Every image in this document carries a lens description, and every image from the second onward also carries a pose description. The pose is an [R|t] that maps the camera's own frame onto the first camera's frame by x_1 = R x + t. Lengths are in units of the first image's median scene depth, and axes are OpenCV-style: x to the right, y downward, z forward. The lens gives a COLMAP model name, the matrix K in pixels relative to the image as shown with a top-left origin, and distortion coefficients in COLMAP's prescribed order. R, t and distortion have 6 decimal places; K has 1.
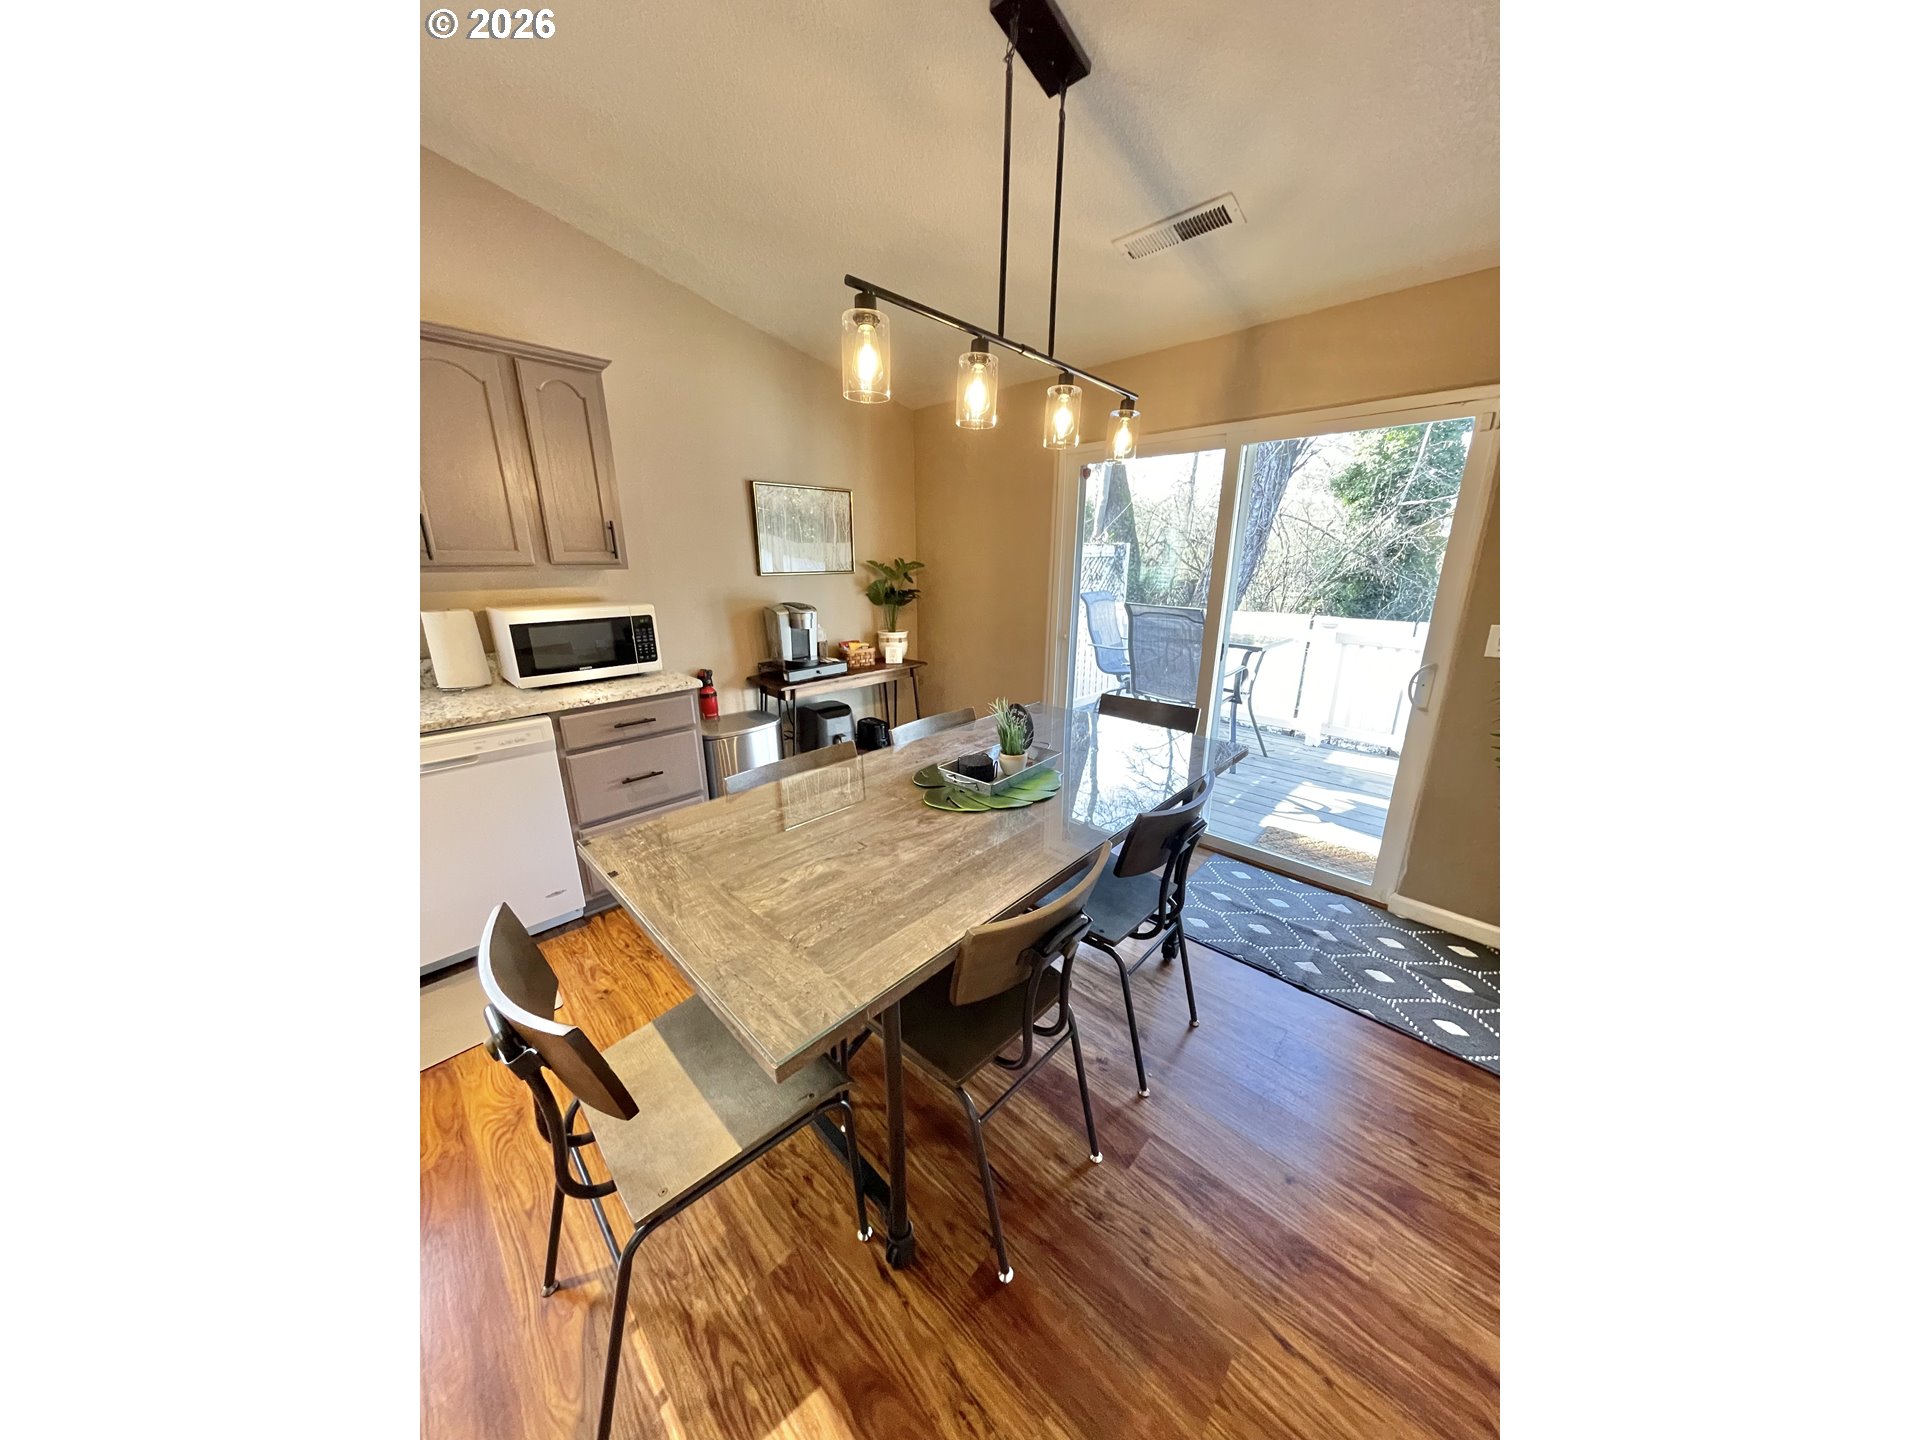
lens RADIAL K [[578.3, 0, 960.1], [0, 578.3, 710.8], [0, 0, 1]] dist [-0.010078, -0.000028]
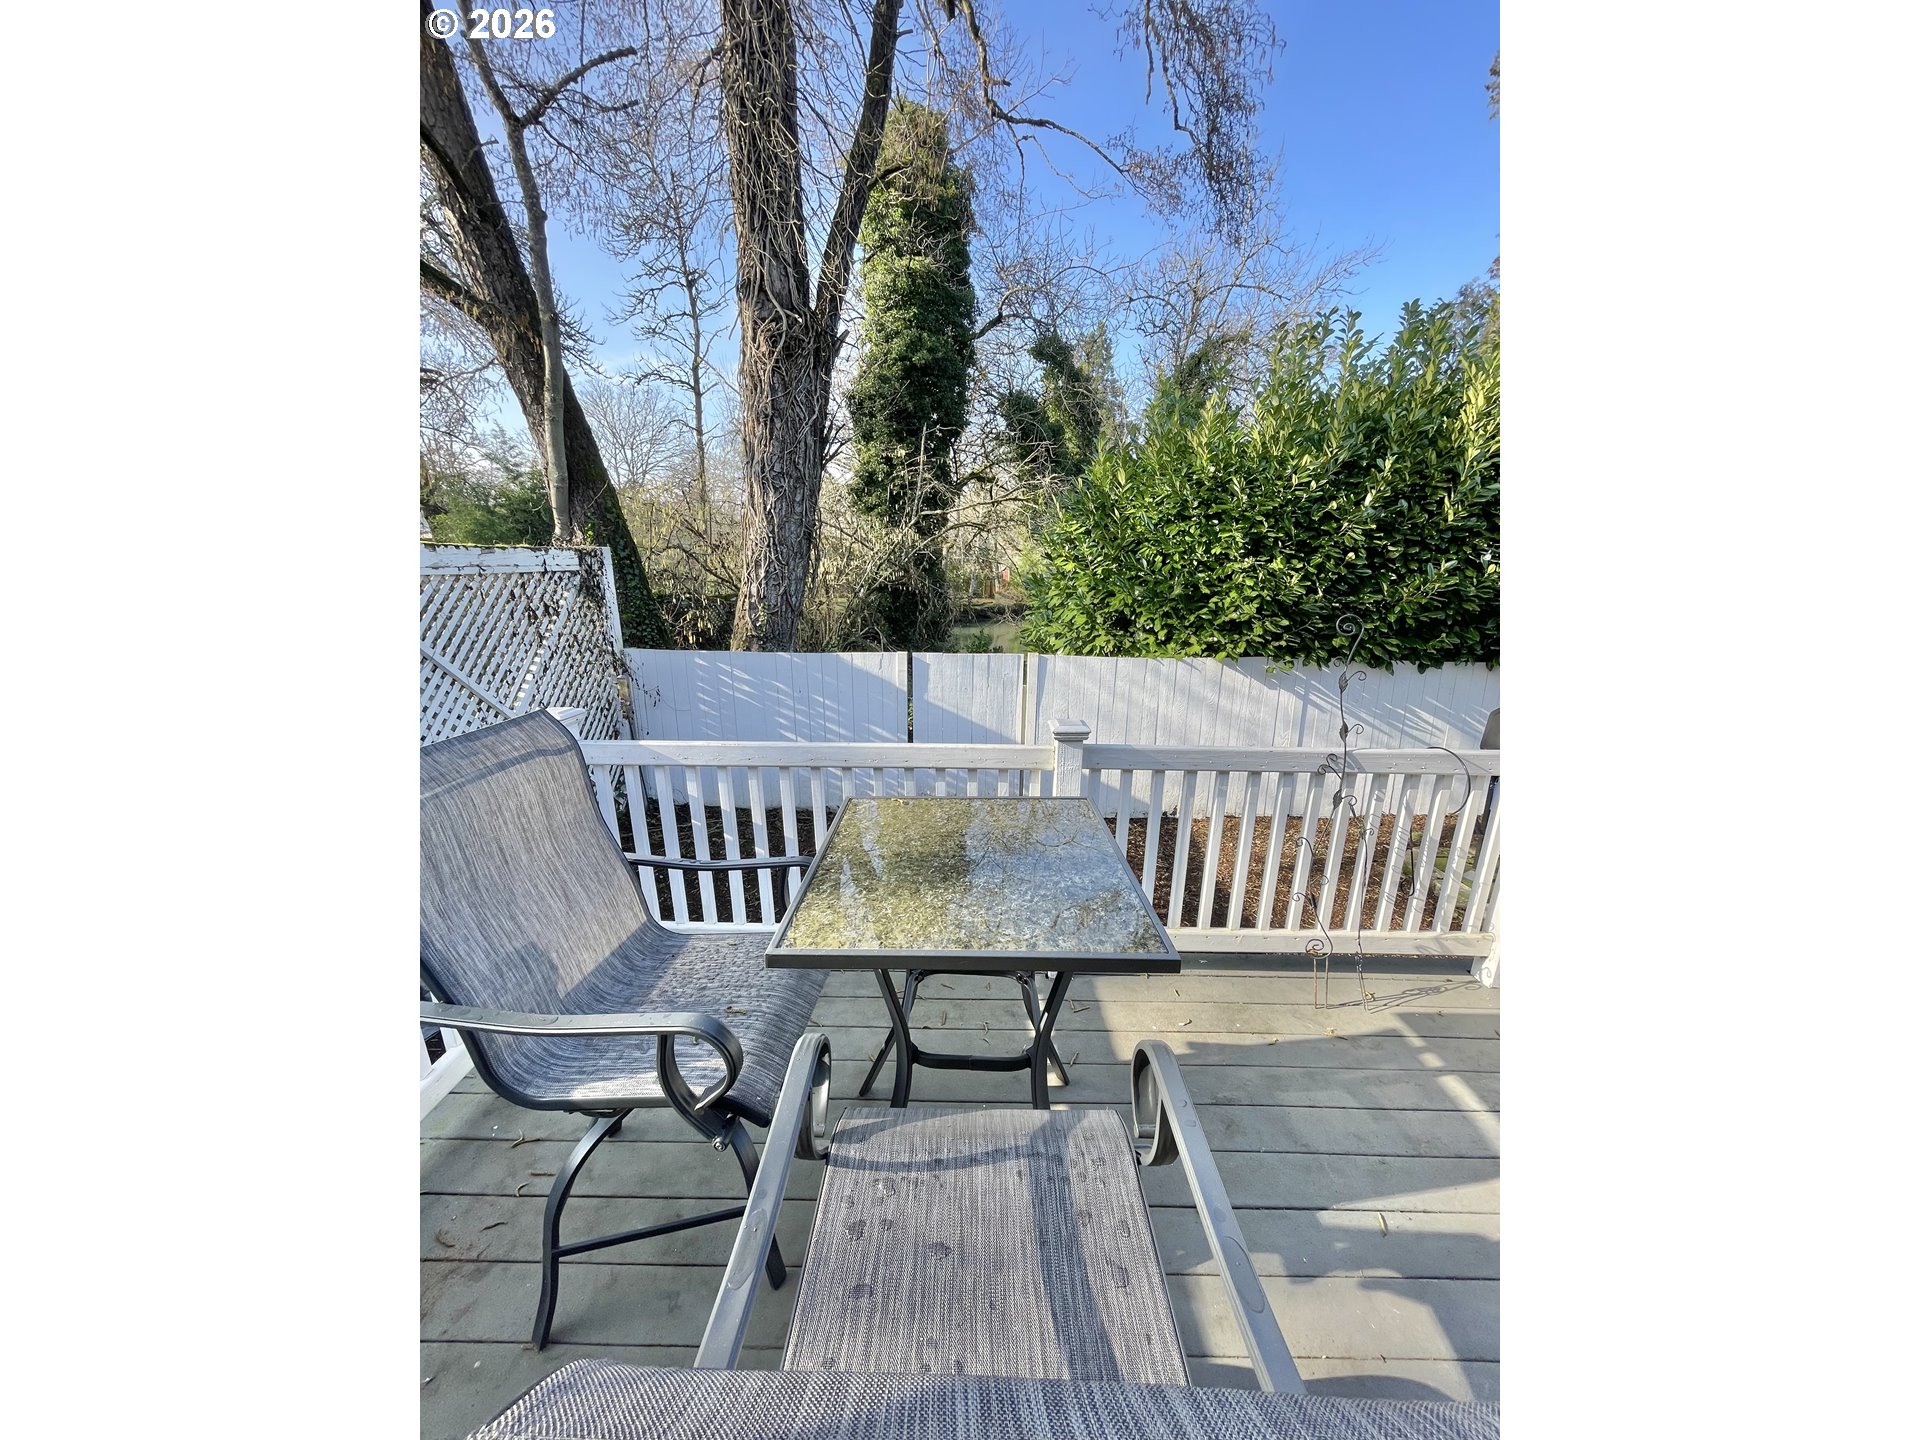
lens RADIAL K [[582.4, 0, 959.6], [0, 582.4, 718.7], [0, 0, 1]] dist [0.000616, -0.000013]
pose [[0.730892, -0.173302, 0.660123, 0.113360], [0.173979, 0.982580, 0.065326, -0.082203], [-0.659945, 0.067102, 0.748311, 0.286887]]
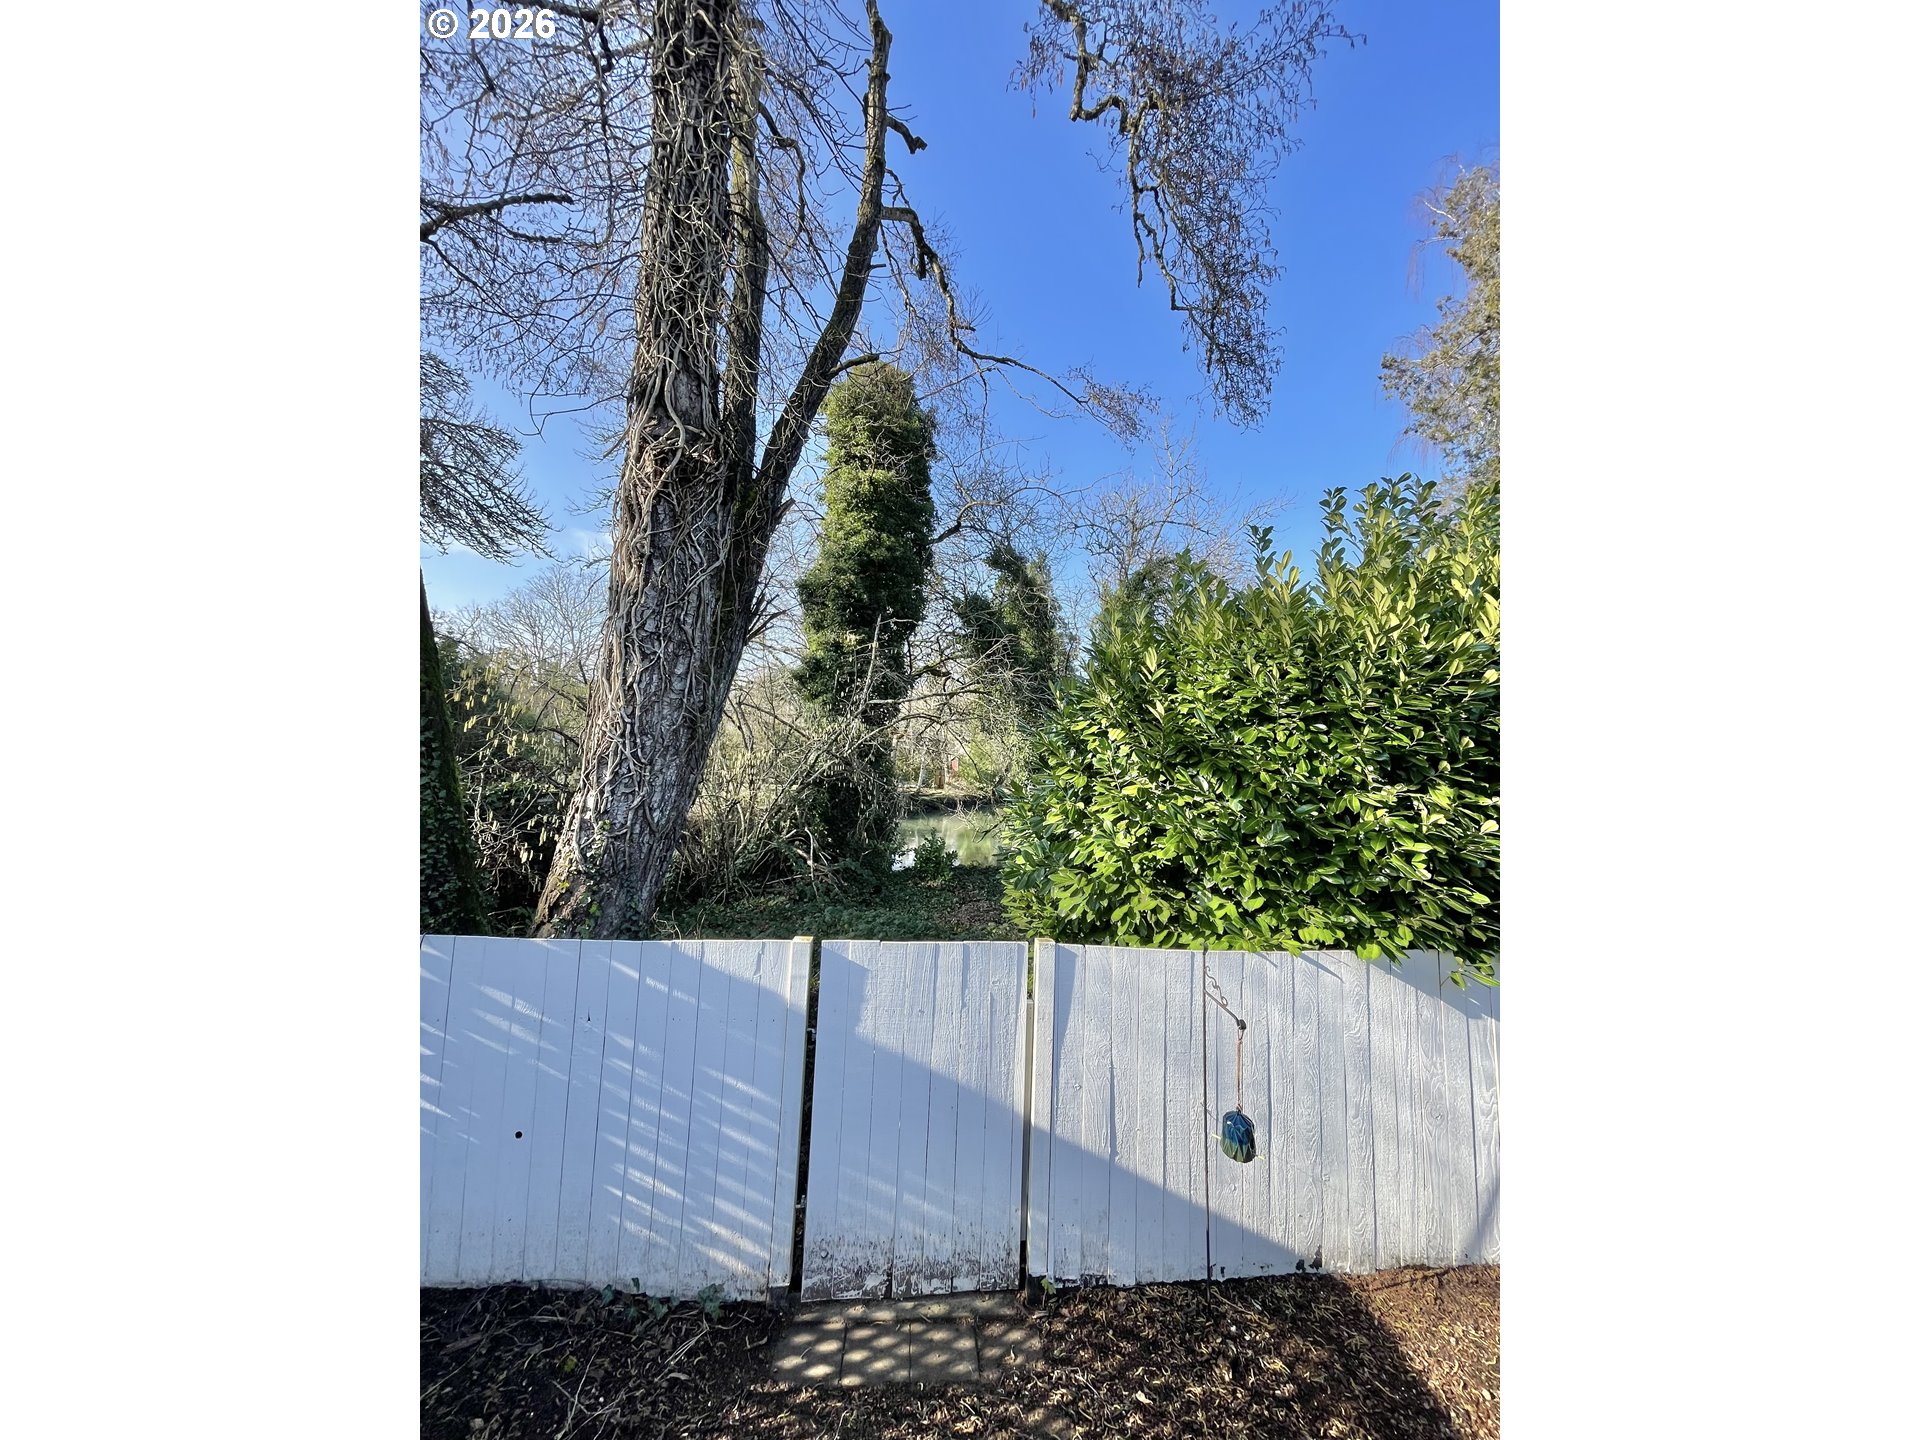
lens RADIAL K [[578.3, 0, 960.1], [0, 578.3, 710.8], [0, 0, 1]] dist [-0.010078, -0.000028]
pose [[0.666952, 0.077857, 0.741022, 0.264525], [0.159079, 0.956716, -0.243697, -0.139556], [-0.727921, 0.280416, 0.625698, 0.446828]]
